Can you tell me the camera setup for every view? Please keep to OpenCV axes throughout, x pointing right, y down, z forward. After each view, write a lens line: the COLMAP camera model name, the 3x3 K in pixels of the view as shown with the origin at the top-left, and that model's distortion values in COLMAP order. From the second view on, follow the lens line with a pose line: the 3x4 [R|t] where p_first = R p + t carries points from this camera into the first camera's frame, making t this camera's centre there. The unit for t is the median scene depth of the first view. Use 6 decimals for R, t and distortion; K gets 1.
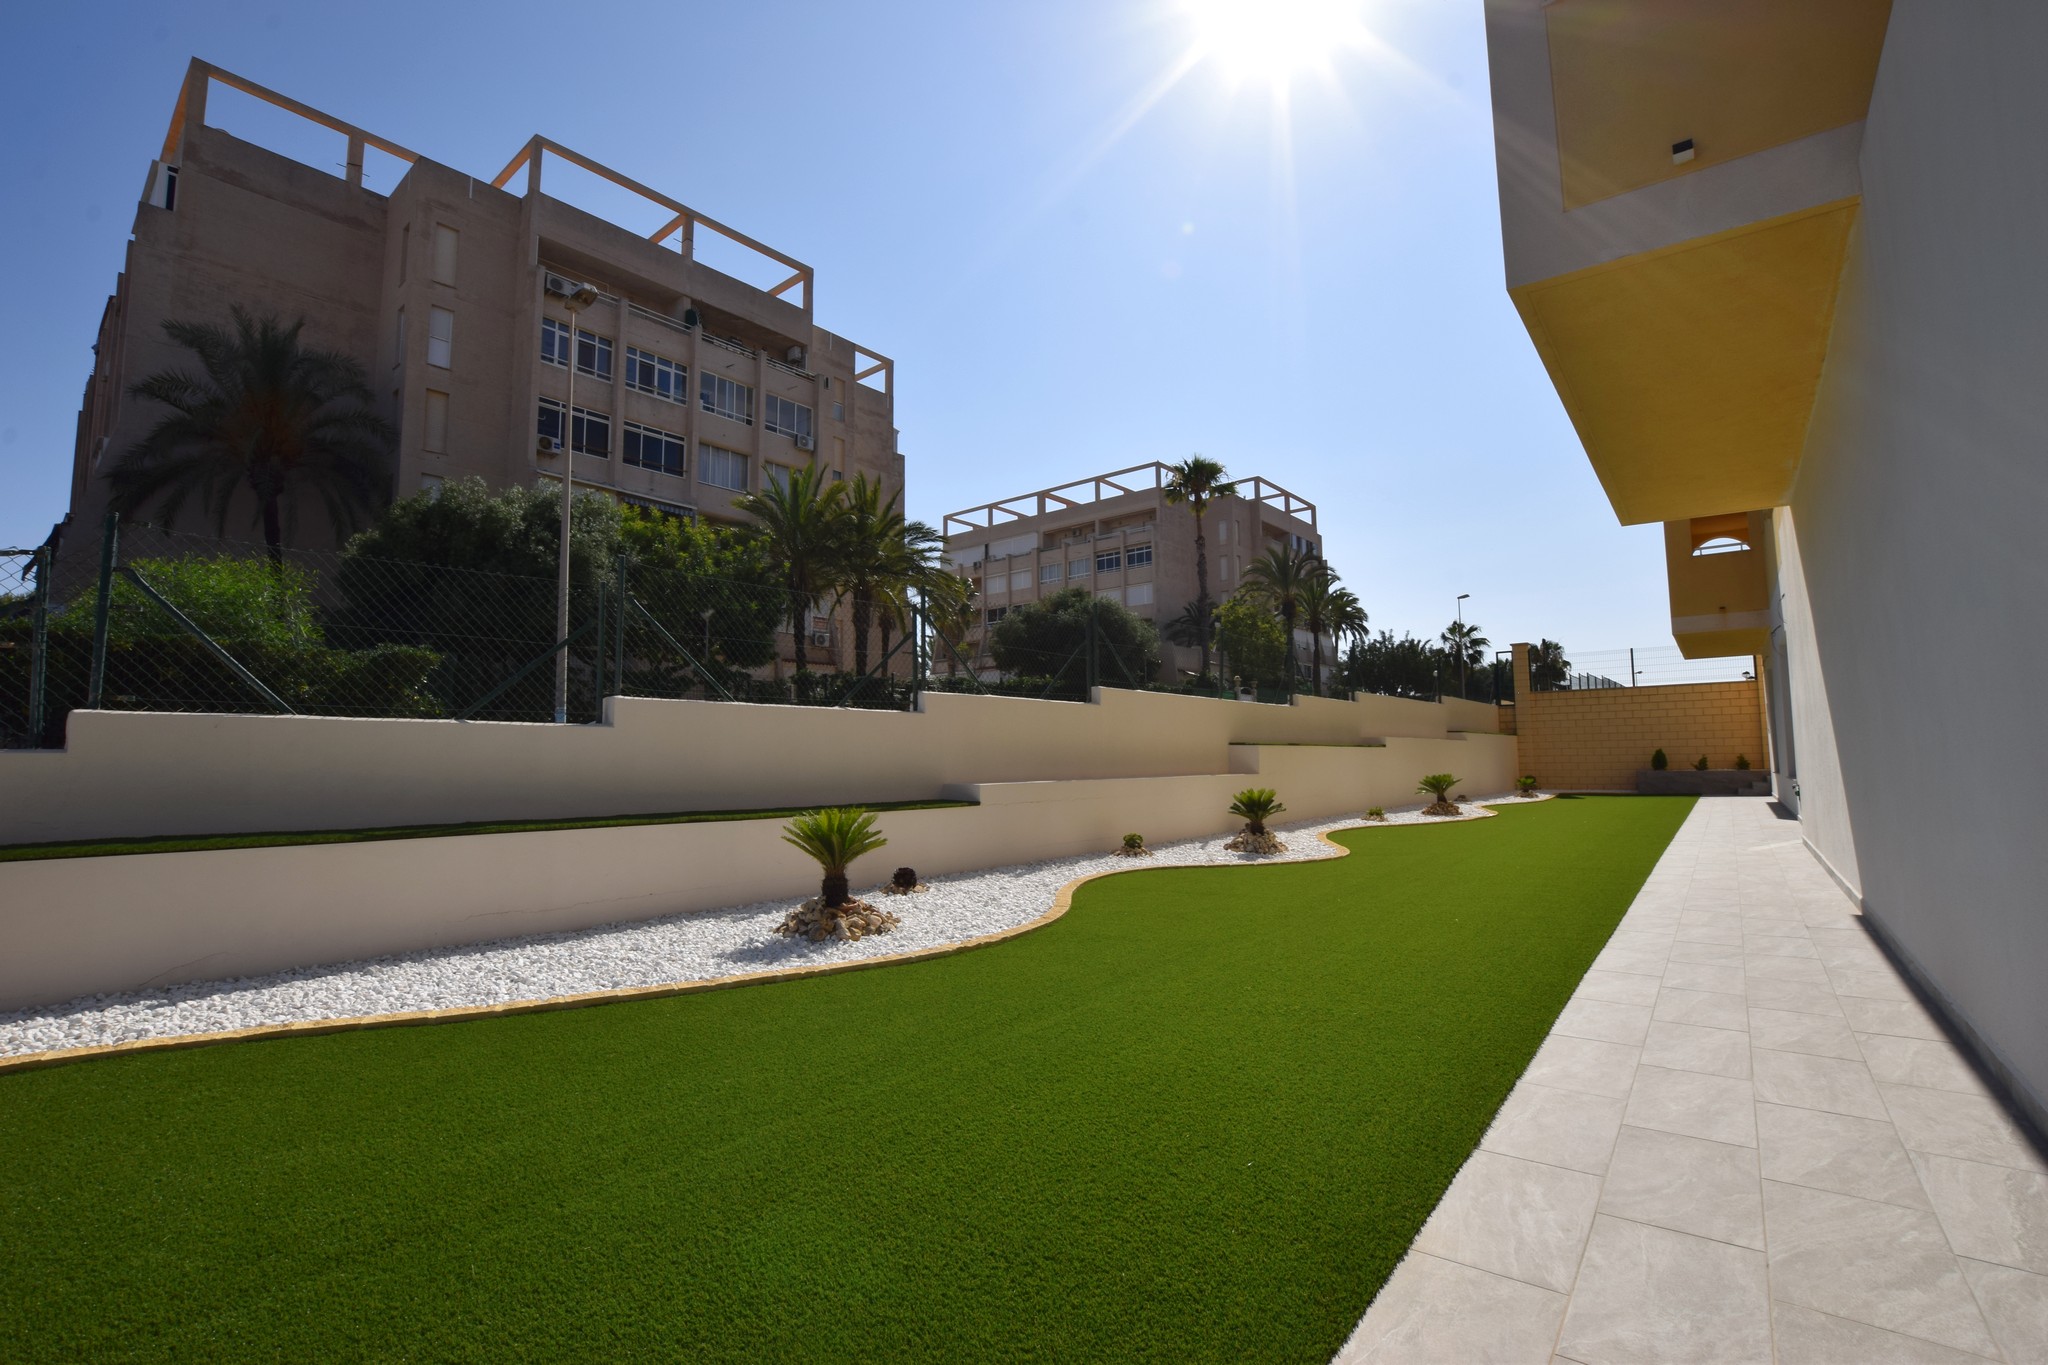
lens RADIAL K [[900.6, 0, 1020.0], [0, 900.6, 681.0], [0, 0, 1]] dist [-0.036148, 0.005570]
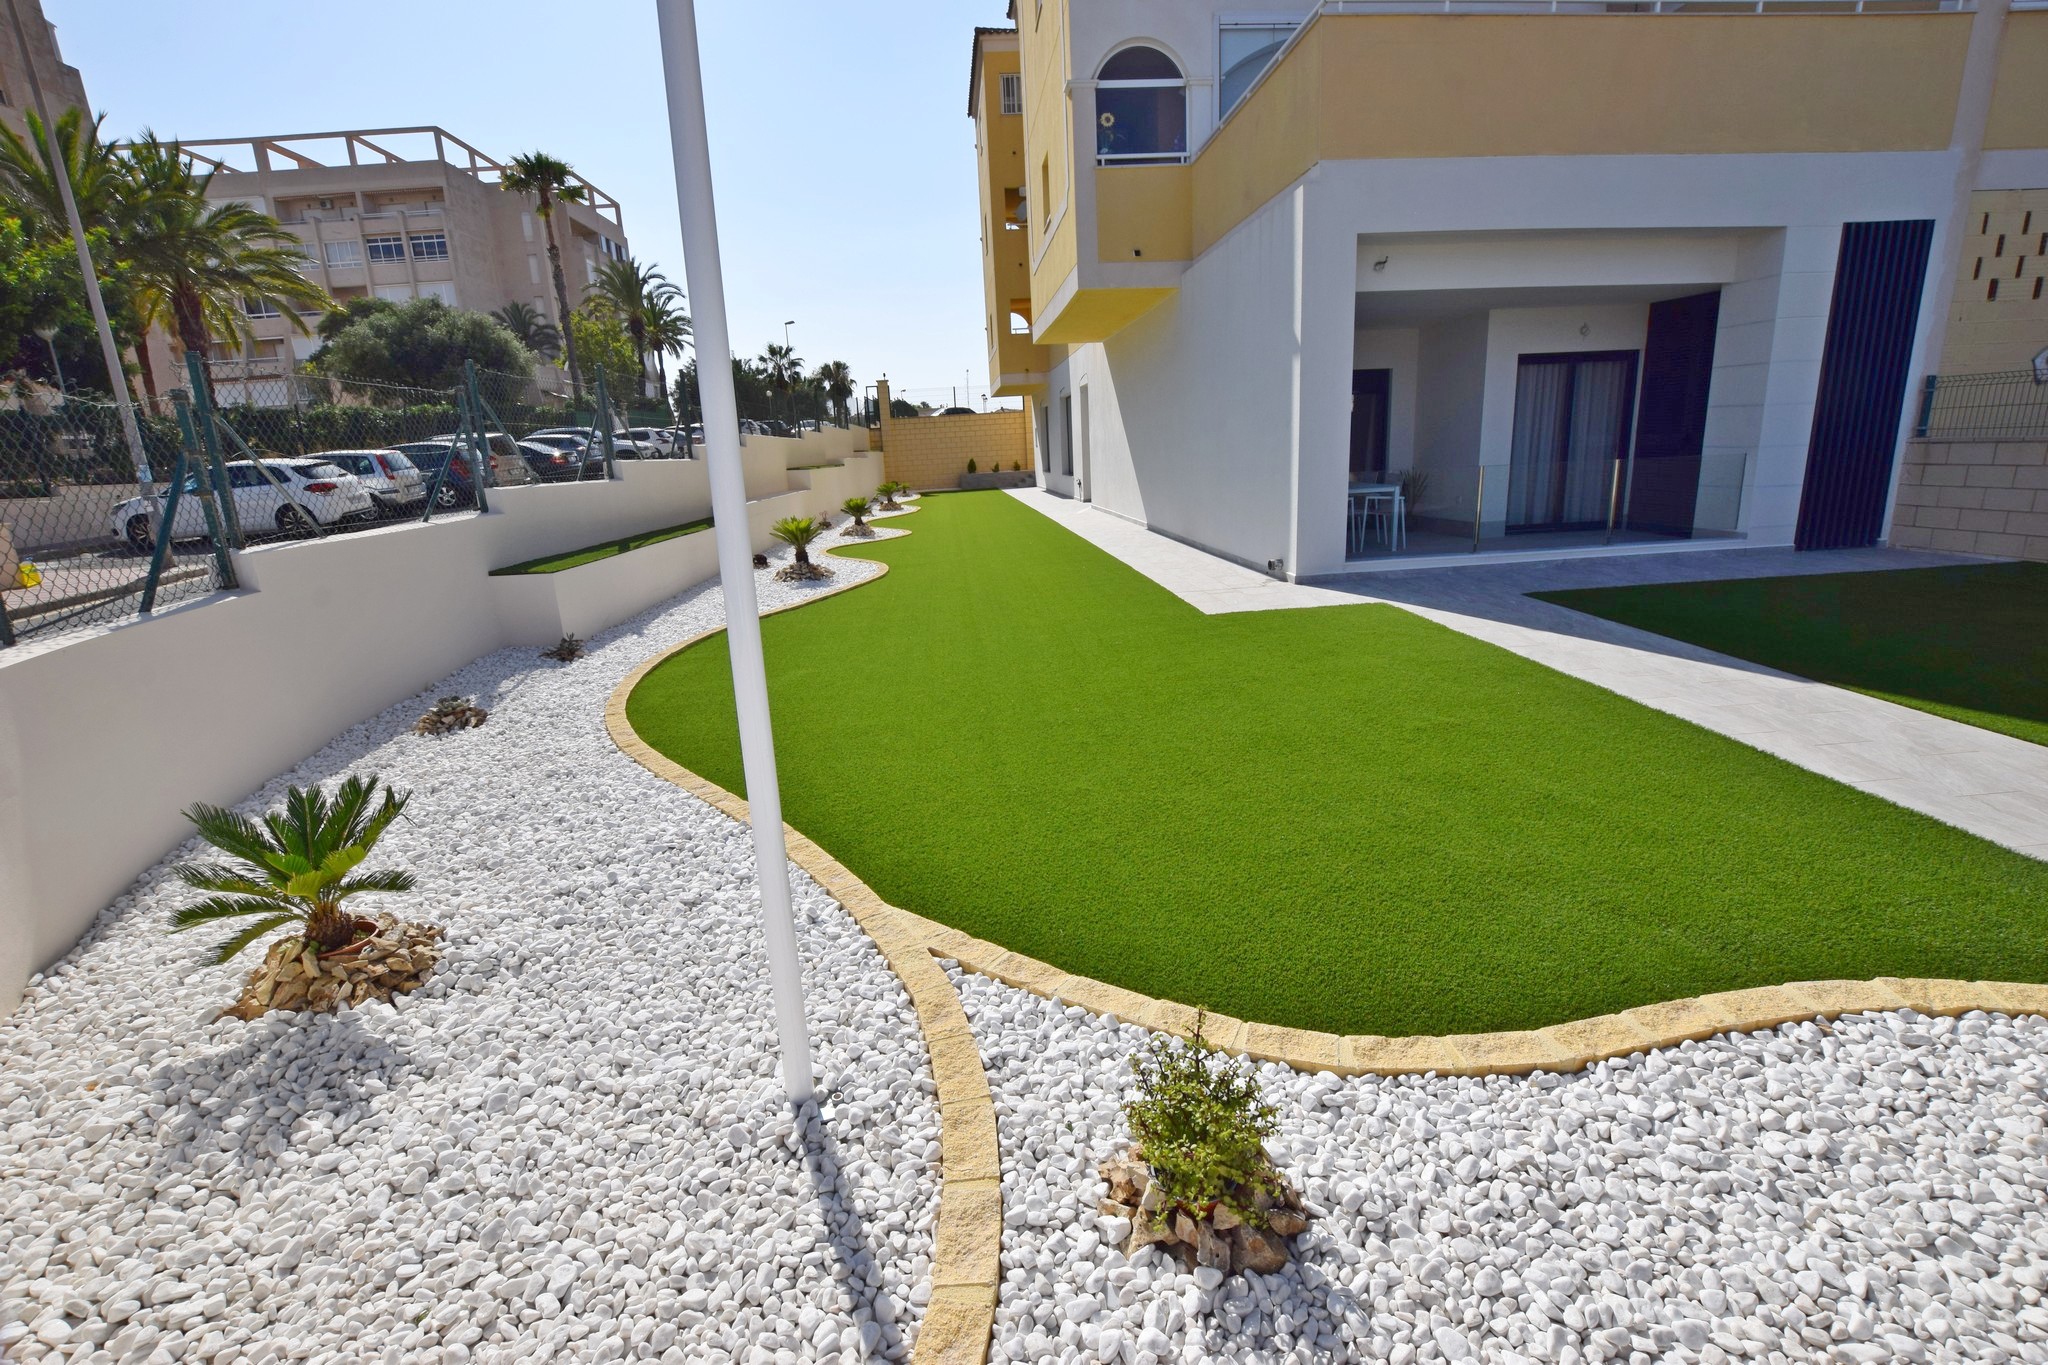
lens RADIAL K [[900.2, 0, 1020.4], [0, 900.2, 679.0], [0, 0, 1]] dist [-0.038621, 0.007473]
pose [[0.724008, -0.197223, 0.660995, -0.099935], [-0.016673, 0.952971, 0.302604, -0.009704], [-0.689590, -0.230108, 0.686670, -0.060030]]
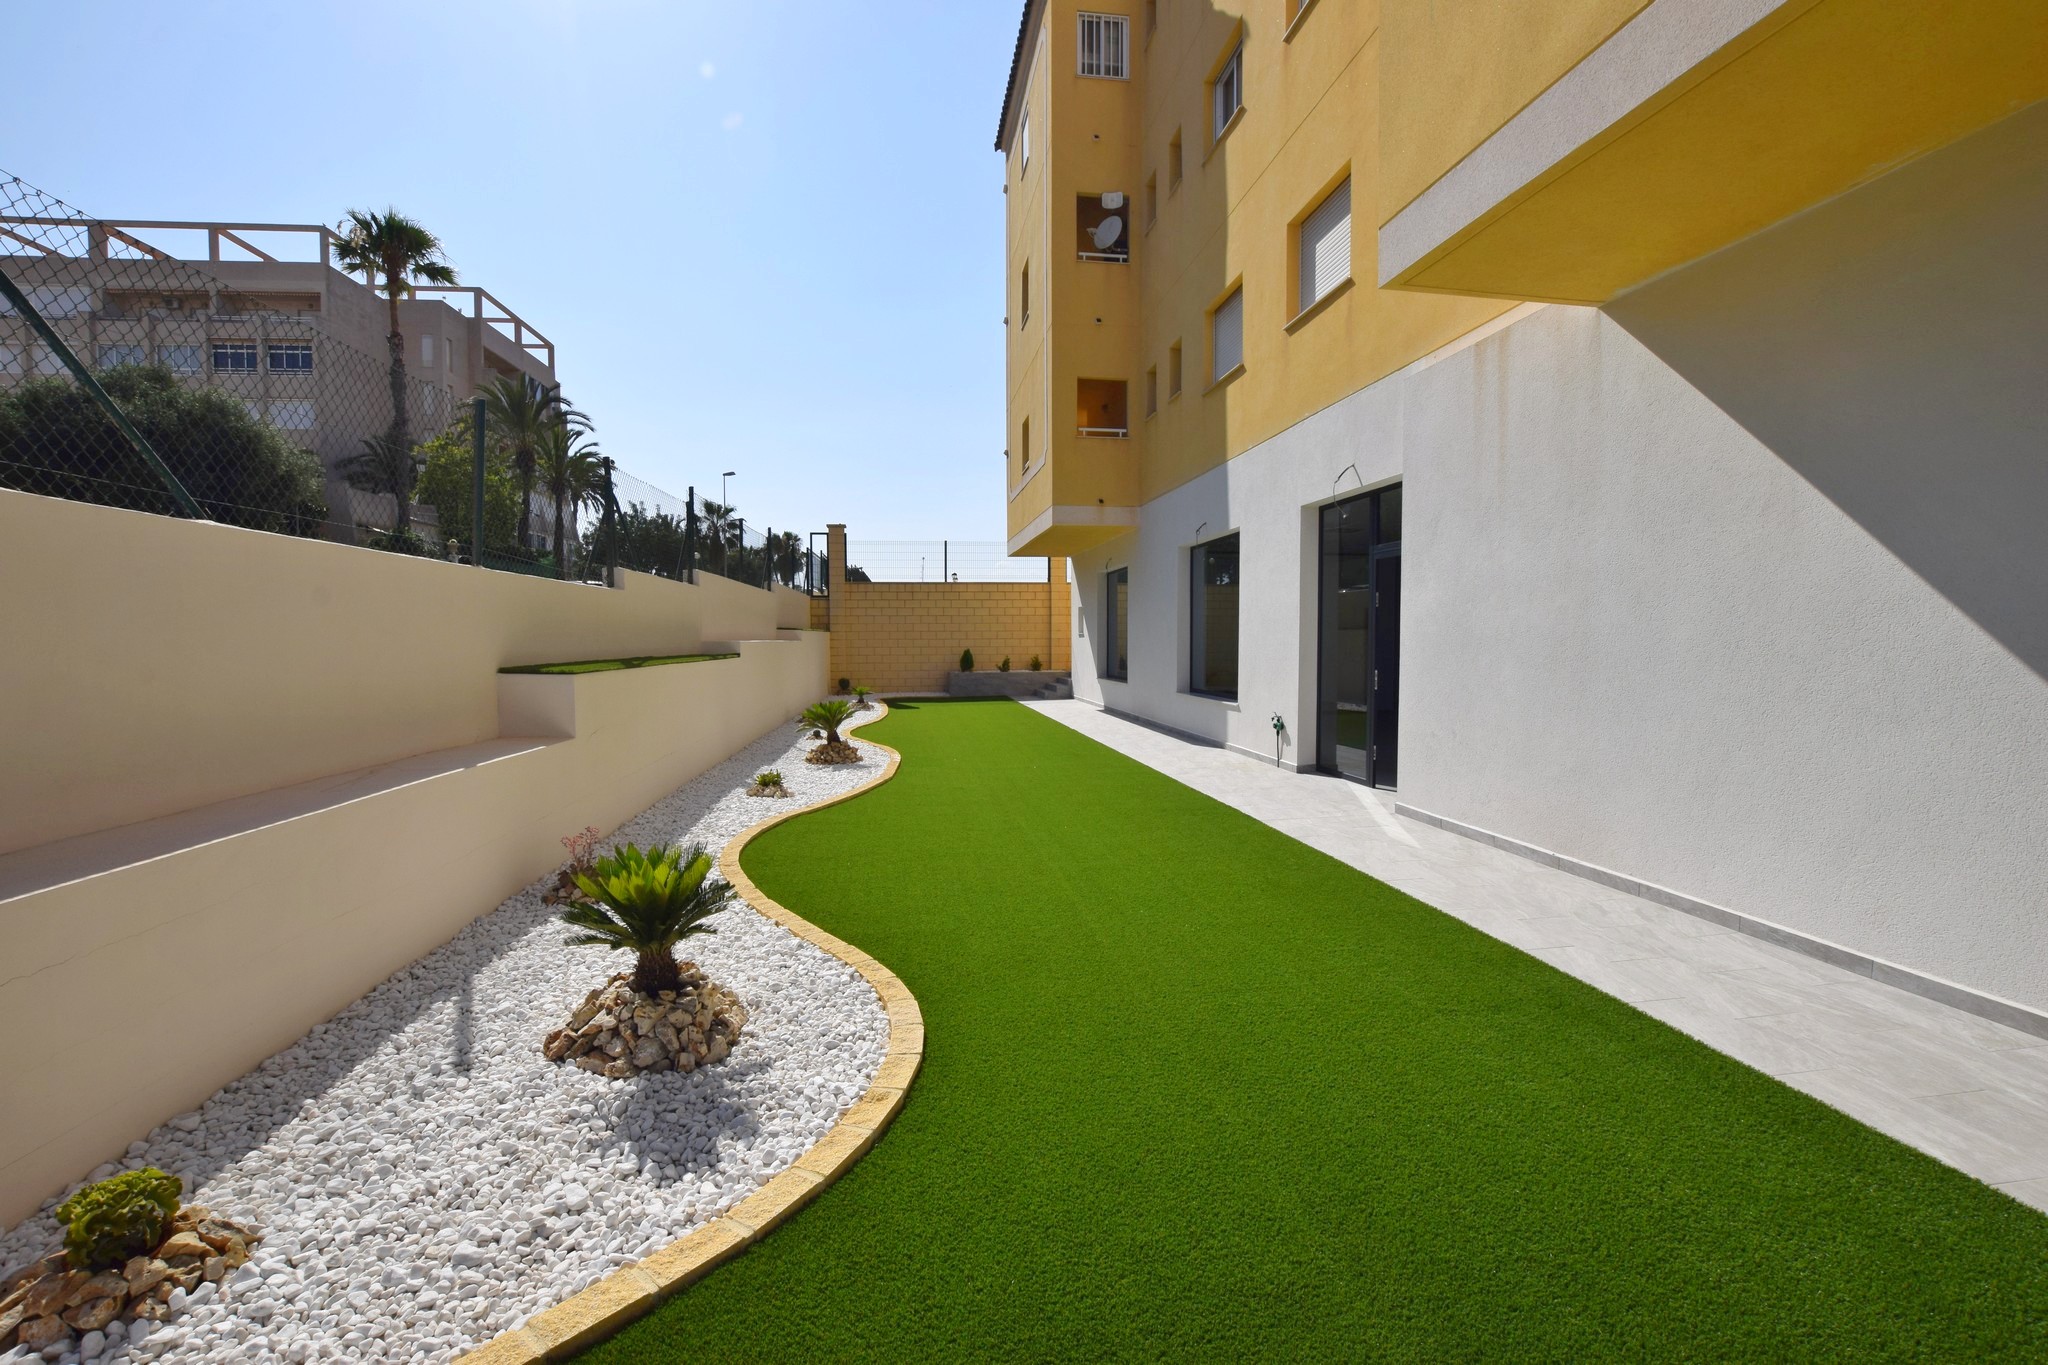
lens RADIAL K [[900.6, 0, 1020.0], [0, 900.6, 681.0], [0, 0, 1]] dist [-0.036148, 0.005570]
pose [[0.684717, -0.029120, 0.728227, 0.018180], [-0.066549, 0.992529, 0.102262, 0.002735], [-0.725764, -0.118484, 0.677663, 0.104729]]
